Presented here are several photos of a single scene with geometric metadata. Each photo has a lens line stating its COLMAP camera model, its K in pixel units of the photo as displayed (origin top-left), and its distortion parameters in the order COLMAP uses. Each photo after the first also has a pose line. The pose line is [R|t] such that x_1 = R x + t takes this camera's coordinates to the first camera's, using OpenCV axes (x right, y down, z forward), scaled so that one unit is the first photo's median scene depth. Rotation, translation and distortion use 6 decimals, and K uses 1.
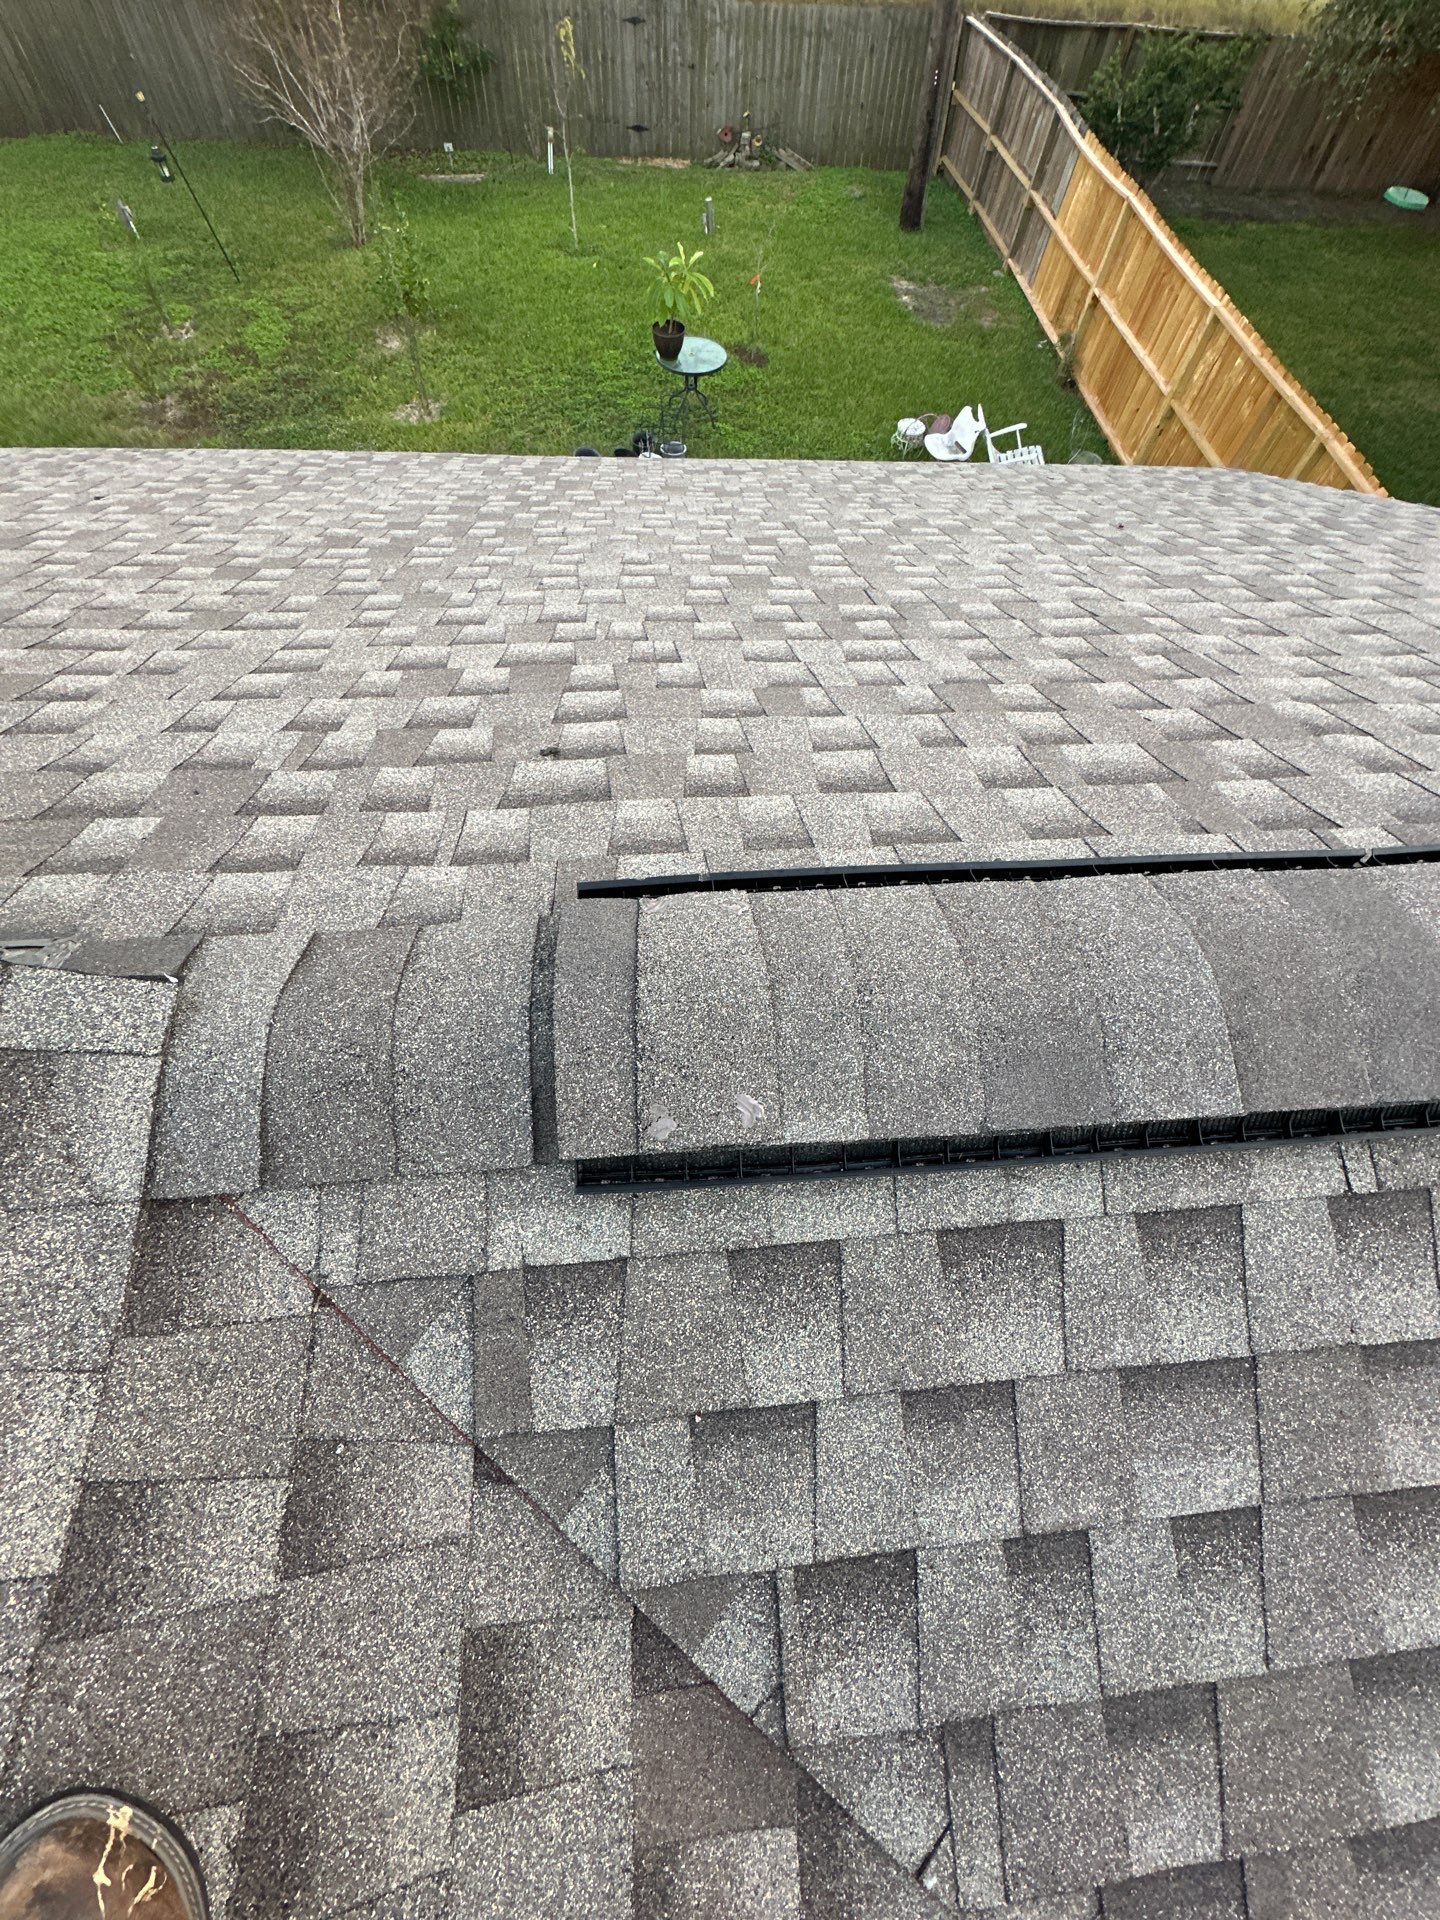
lens RADIAL K [[768.3, 0, 715.7], [0, 768.3, 952.5], [0, 0, 1]] dist [-0.001447, -0.000378]
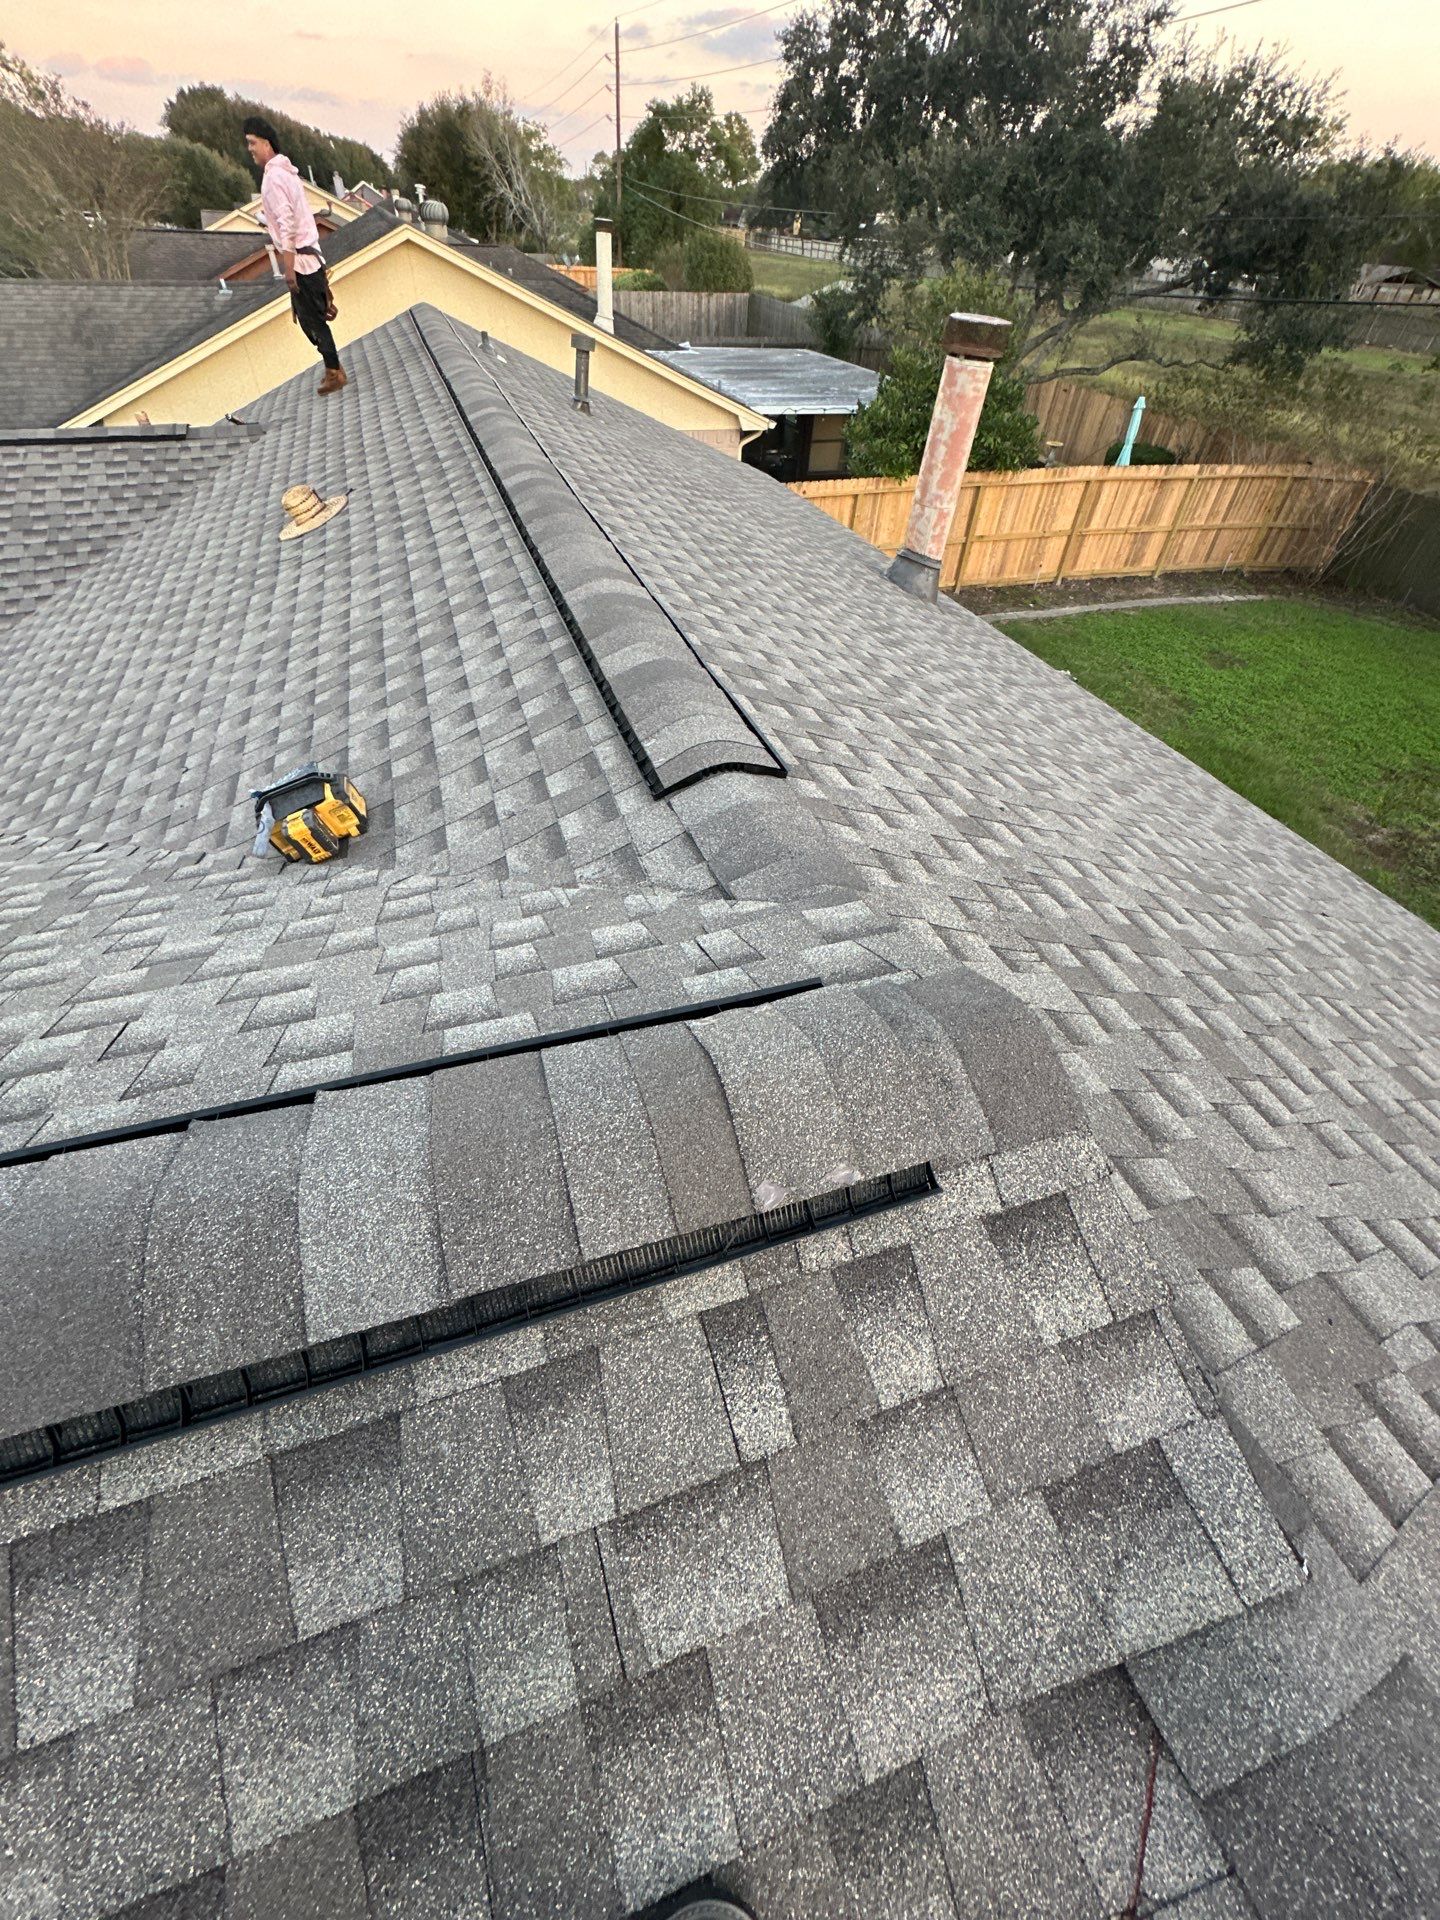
lens RADIAL K [[768.3, 0, 721.6], [0, 768.3, 952.8], [0, 0, 1]] dist [-0.001447, -0.000378]
pose [[0.254911, 0.647822, -0.717877, -0.332139], [-0.858817, 0.492841, 0.139790, 0.073203], [0.444358, 0.580891, 0.681991, -0.243898]]
